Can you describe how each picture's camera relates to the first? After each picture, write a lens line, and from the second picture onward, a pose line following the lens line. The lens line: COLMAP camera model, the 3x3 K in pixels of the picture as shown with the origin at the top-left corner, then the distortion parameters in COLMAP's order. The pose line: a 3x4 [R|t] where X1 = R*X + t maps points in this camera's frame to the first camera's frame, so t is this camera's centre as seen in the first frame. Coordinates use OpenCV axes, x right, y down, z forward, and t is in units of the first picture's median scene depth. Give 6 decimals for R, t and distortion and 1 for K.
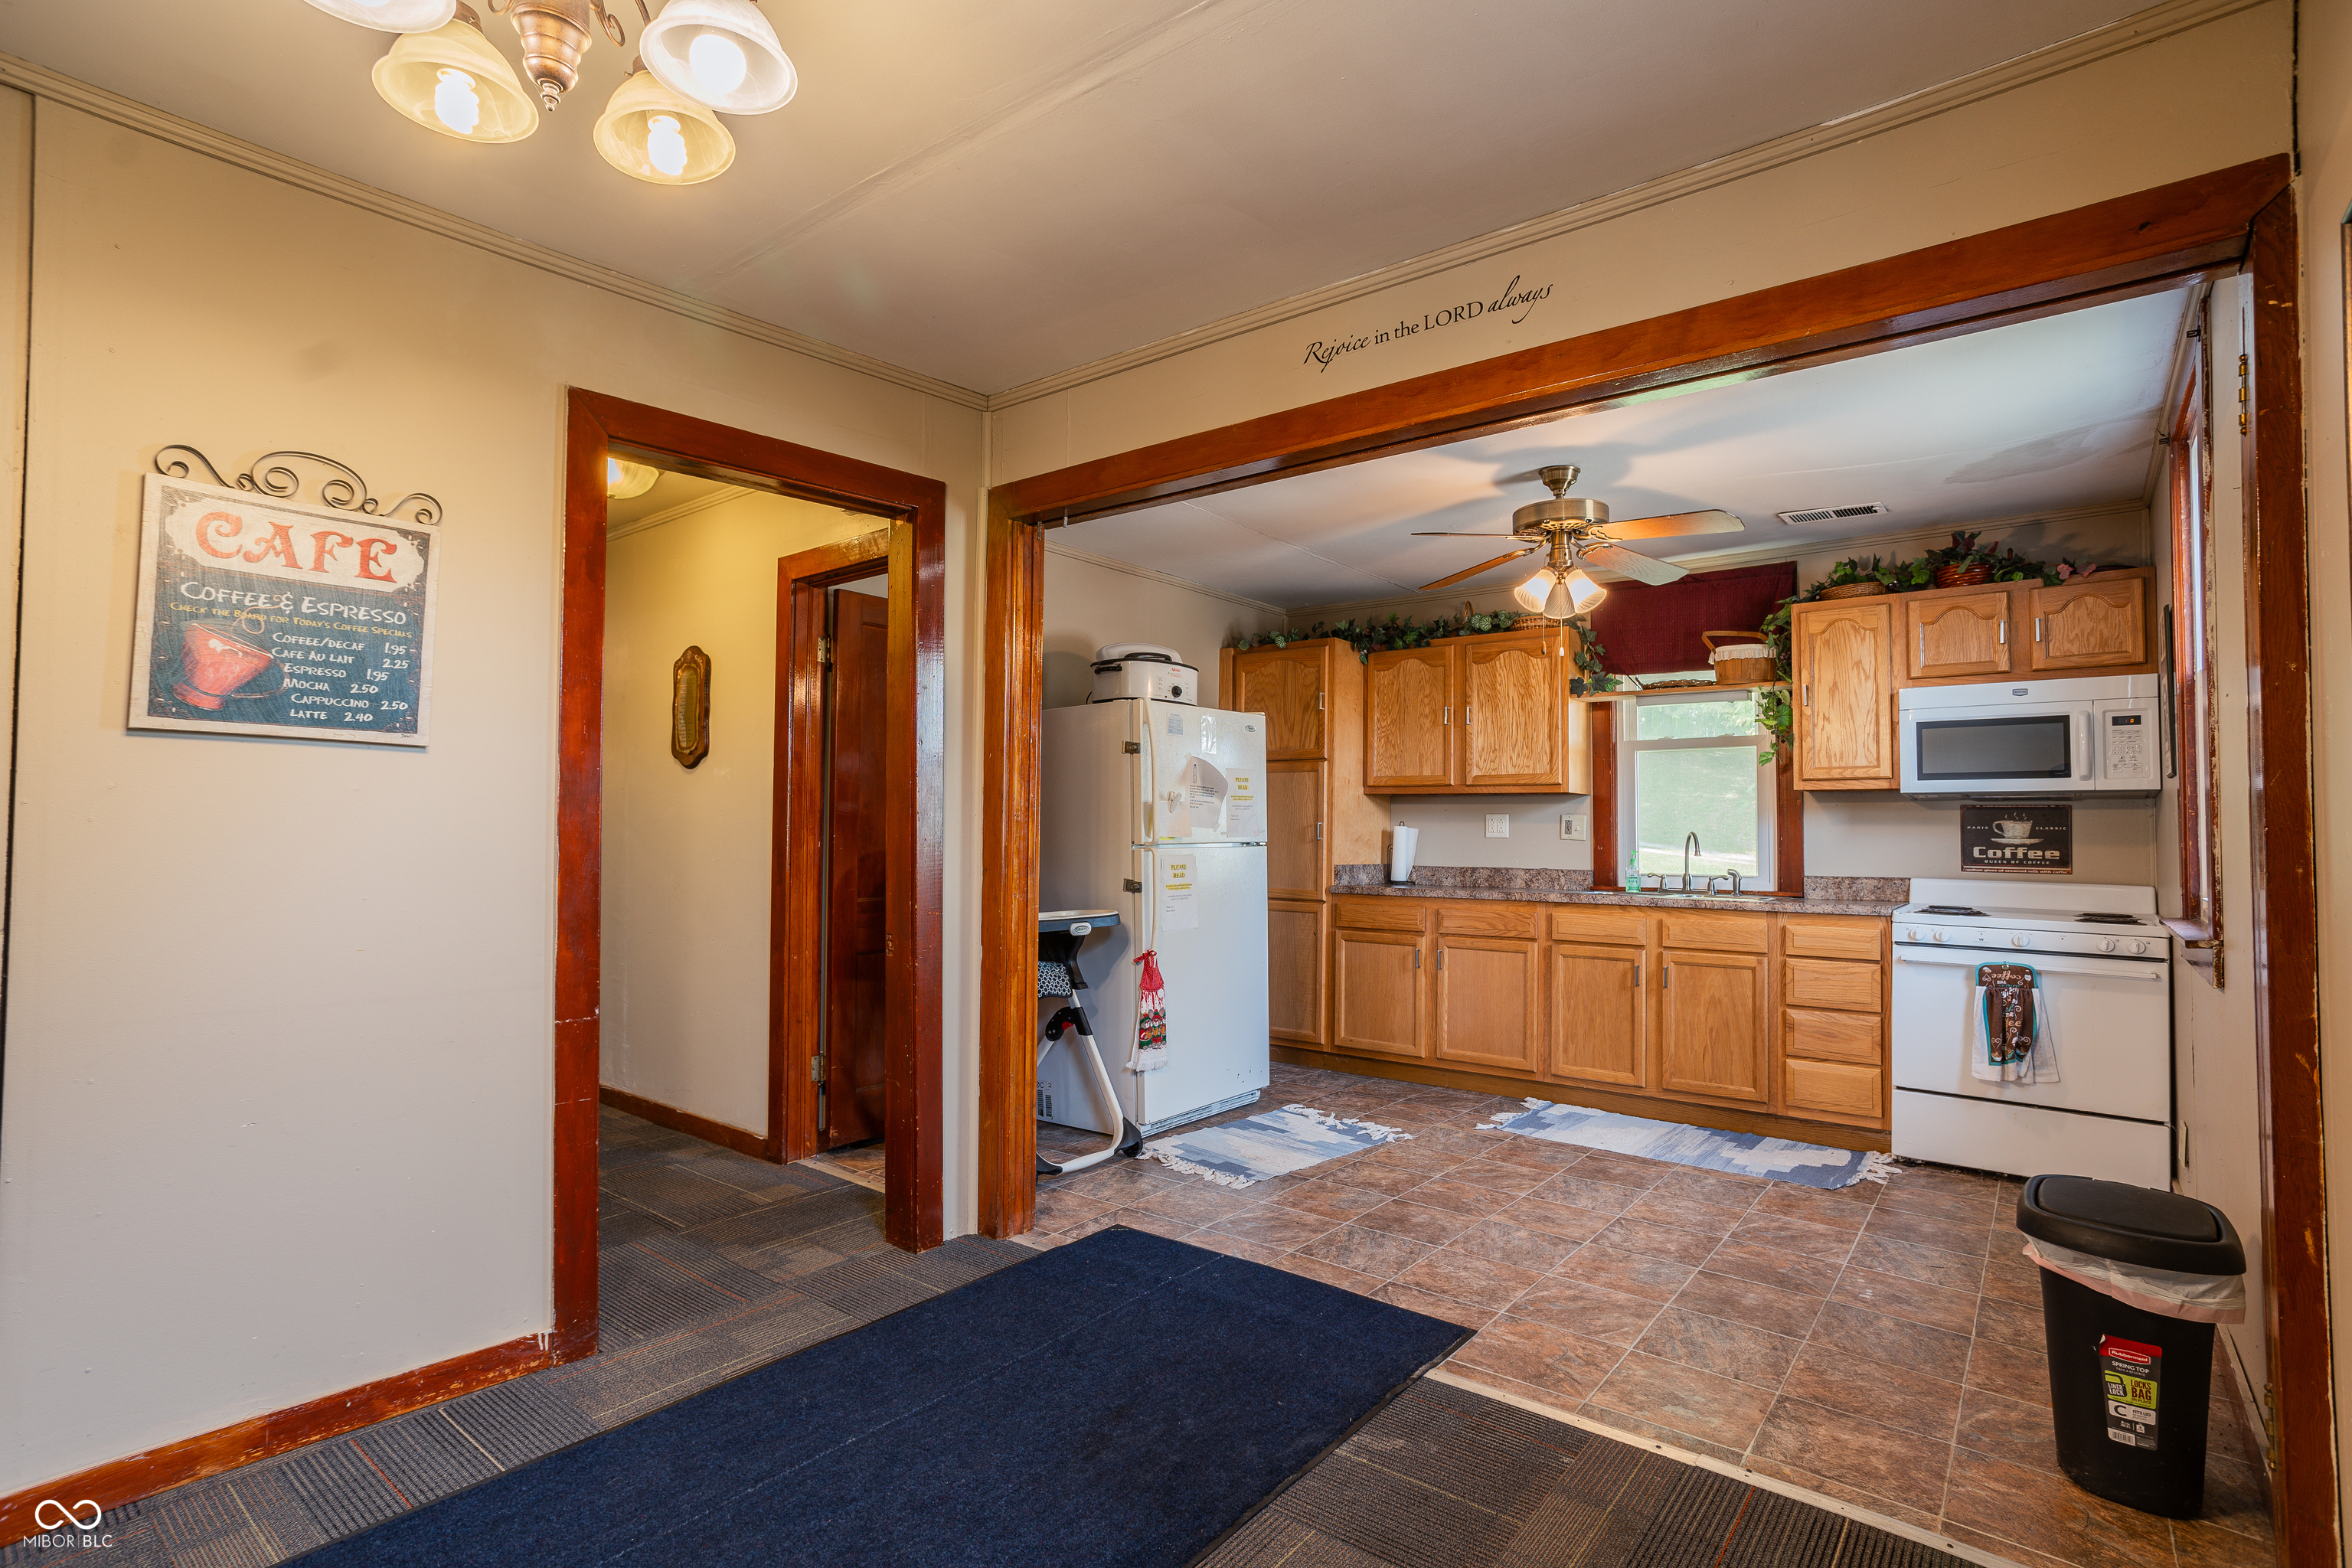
lens RADIAL K [[1134.3, 0, 1158.2], [0, 1134.3, 791.6], [0, 0, 1]] dist [-0.056062, 0.032131]
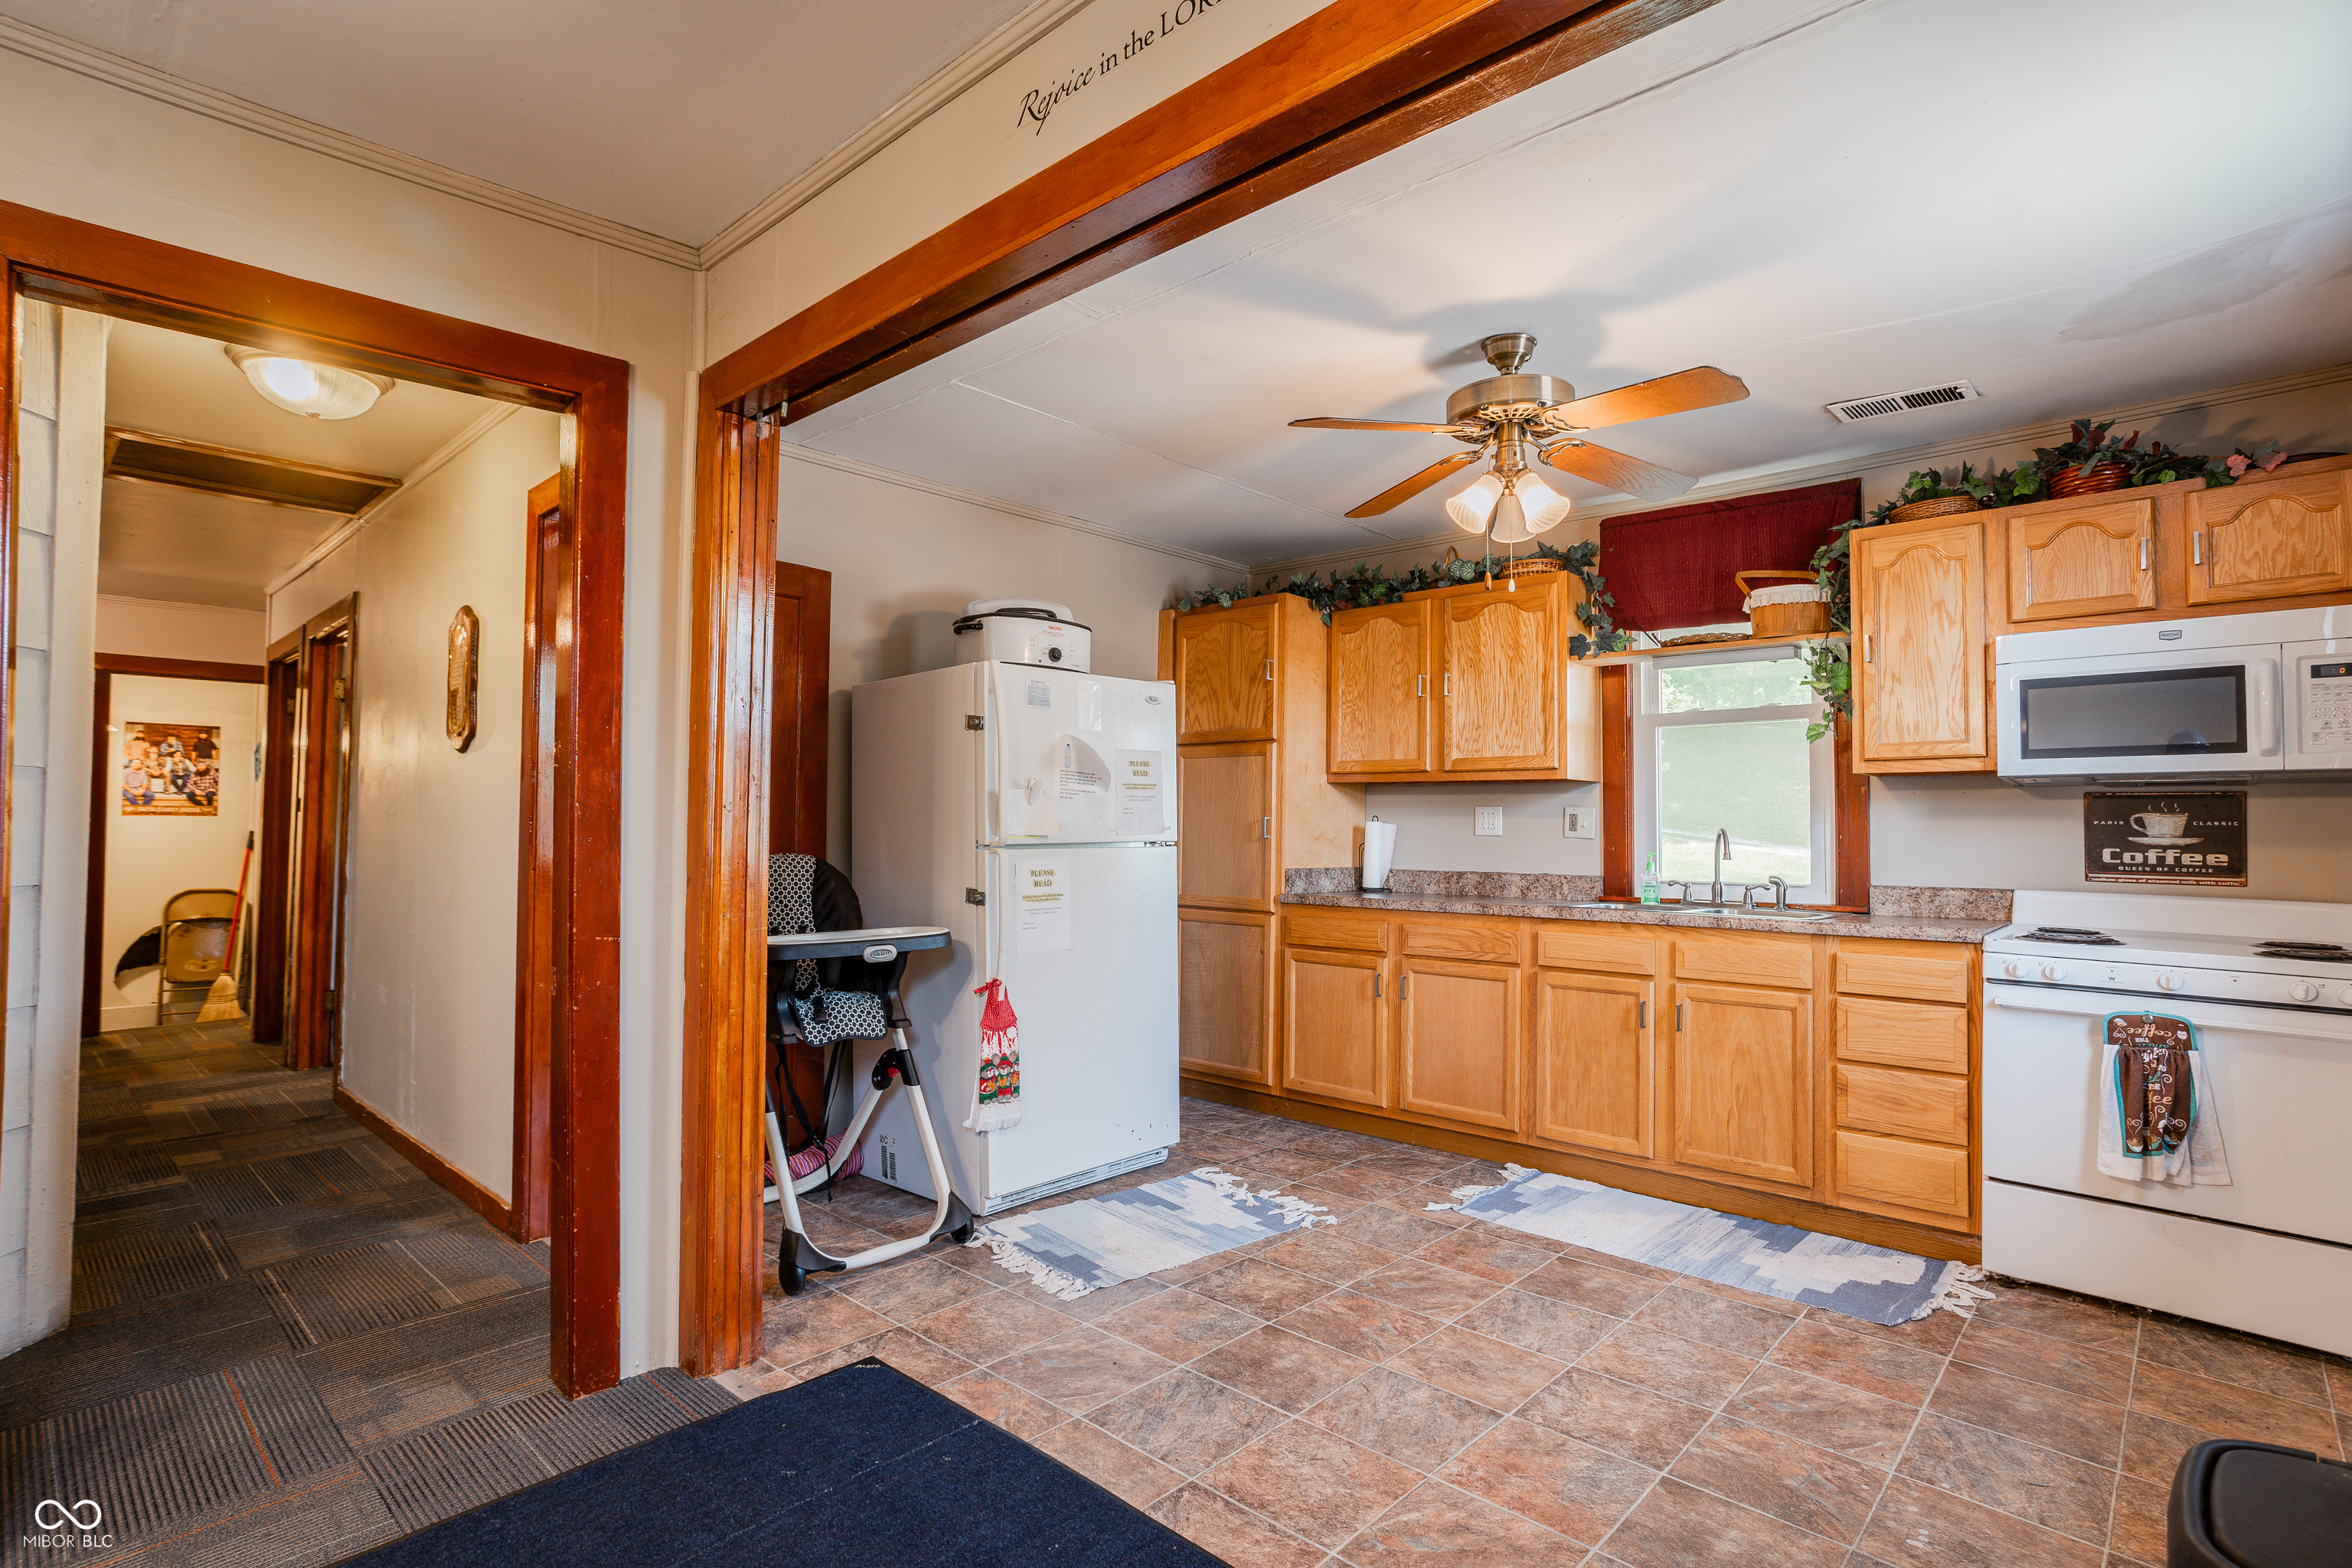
lens RADIAL K [[1149.5, 0, 1159.7], [0, 1149.5, 792.7], [0, 0, 1]] dist [-0.049773, 0.027959]
pose [[0.997437, -0.002800, -0.071494, 0.163630], [0.003127, 0.999985, 0.004463, 0.007181], [0.071481, -0.004676, 0.997431, 0.210396]]
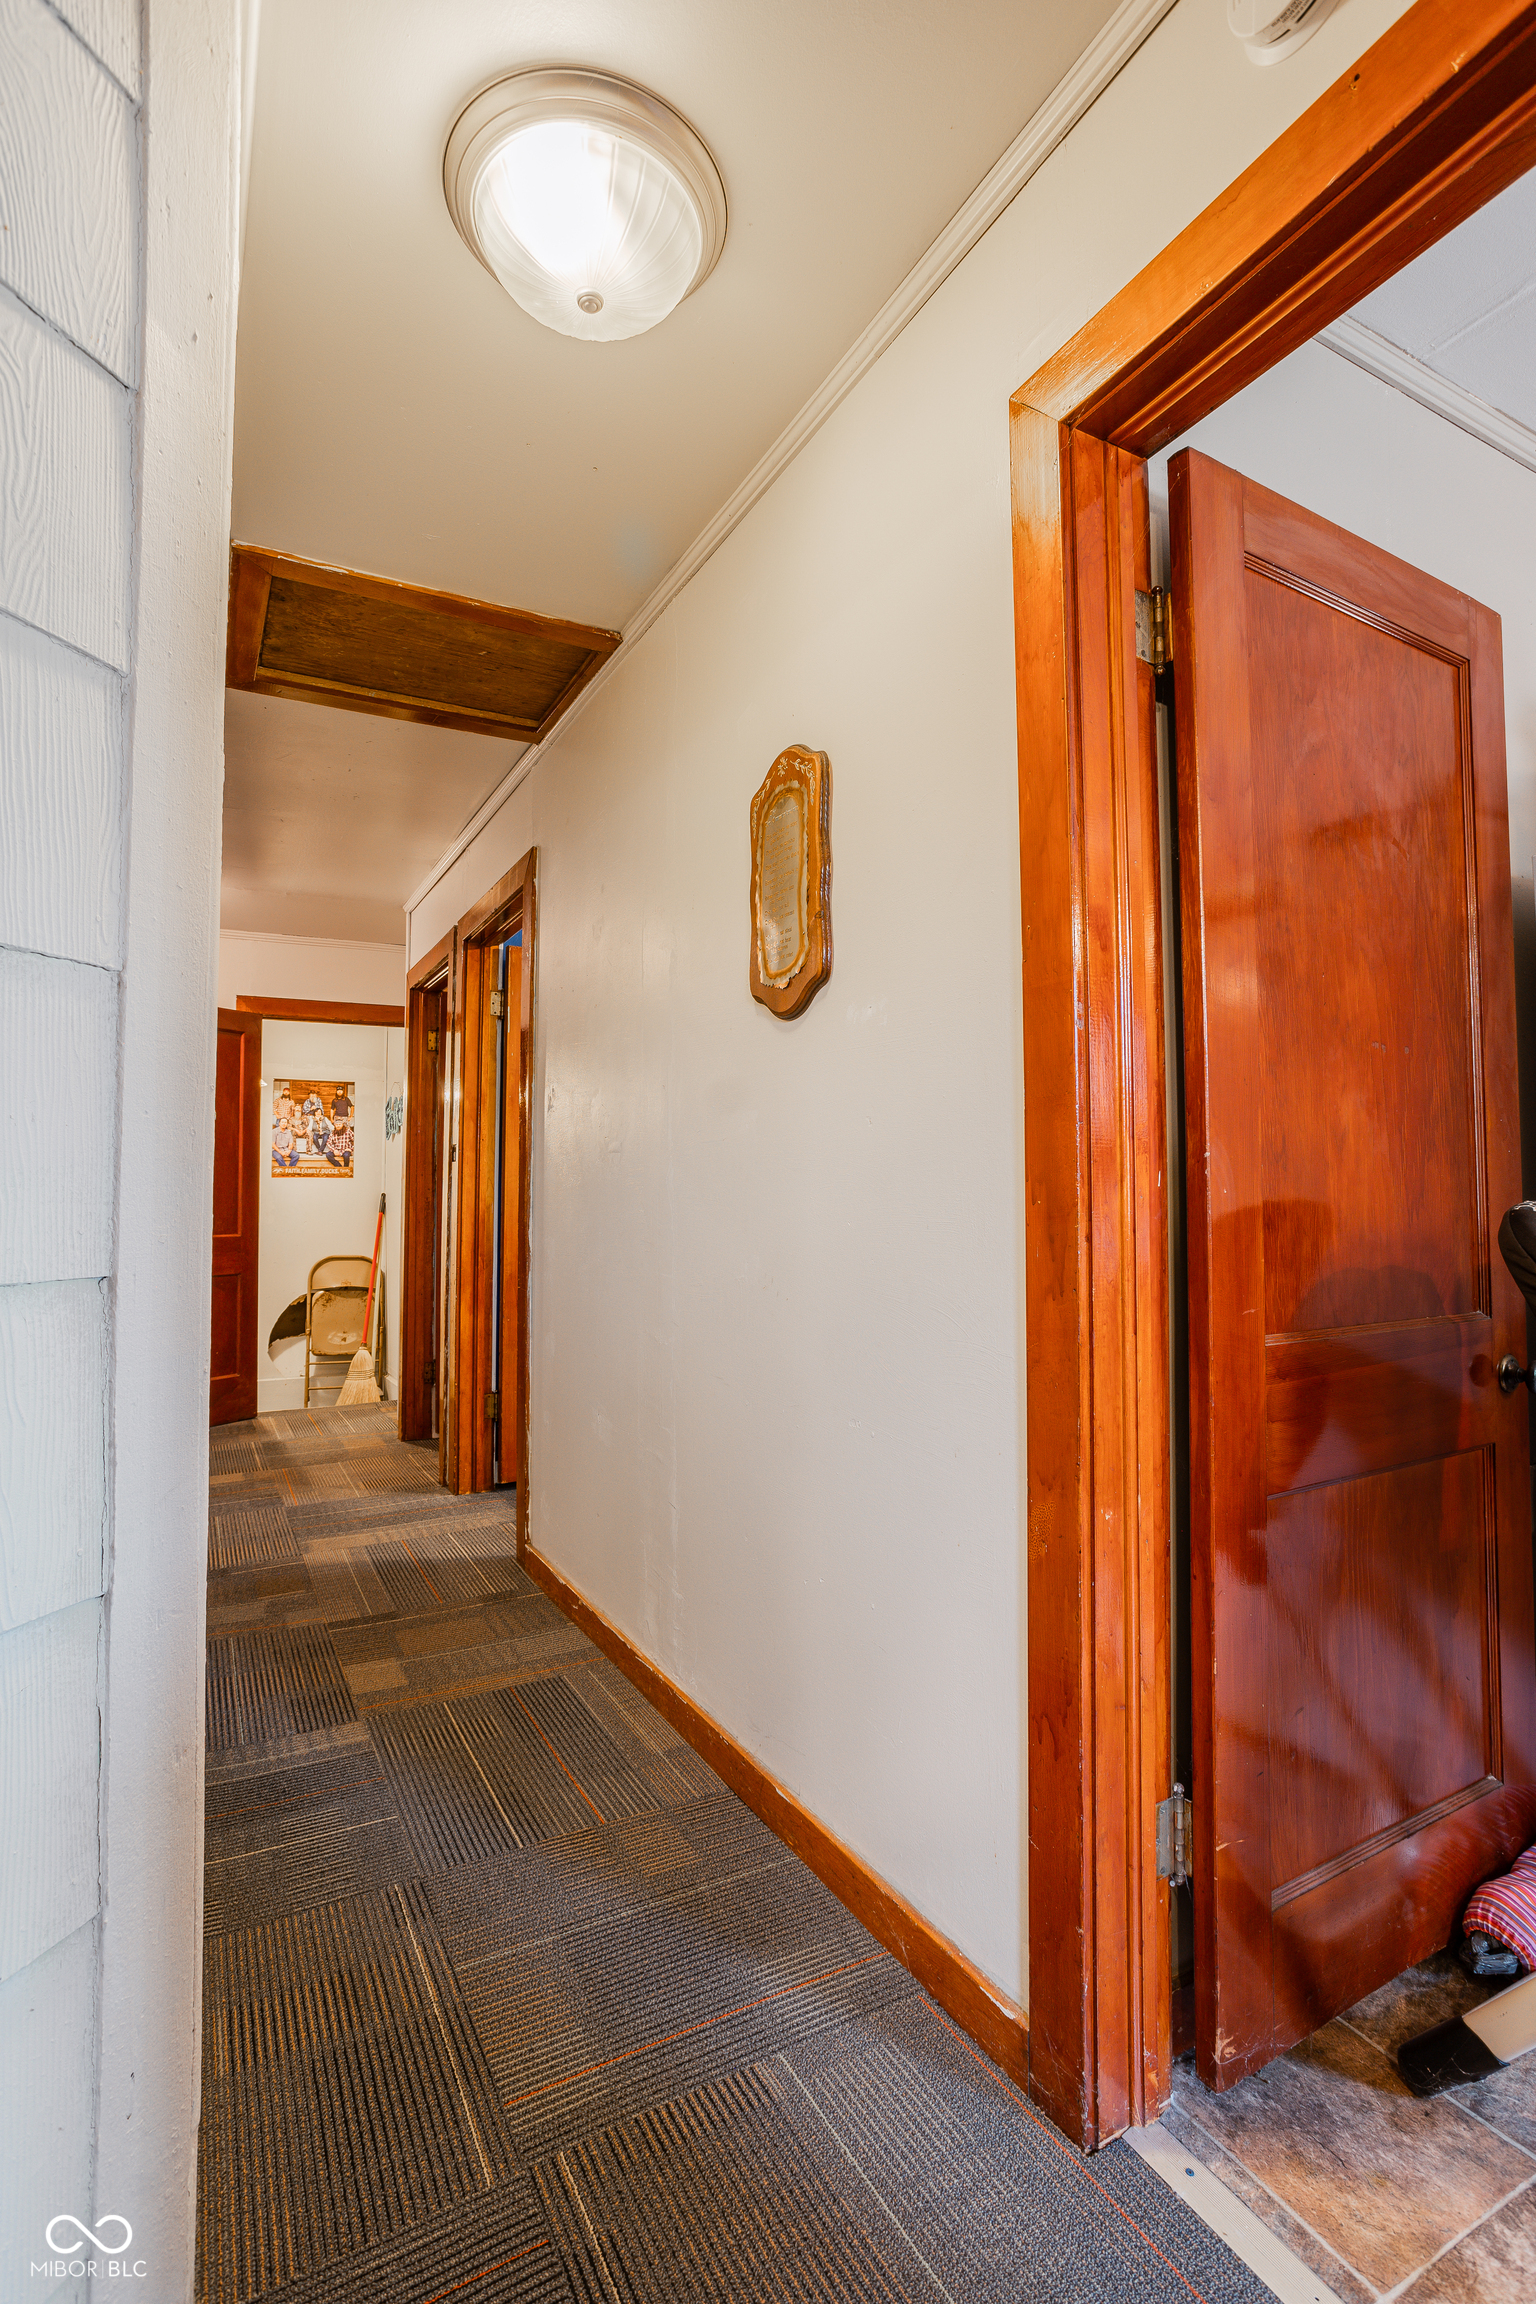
lens RADIAL K [[1111.2, 0, 755.6], [0, 1111.2, 1146.0], [0, 0, 1]] dist [-0.056062, 0.032131]
pose [[0.920034, -0.025732, -0.390993, -0.269594], [0.022084, 0.999661, -0.013824, 0.036936], [0.391216, 0.004084, 0.920290, 0.614704]]
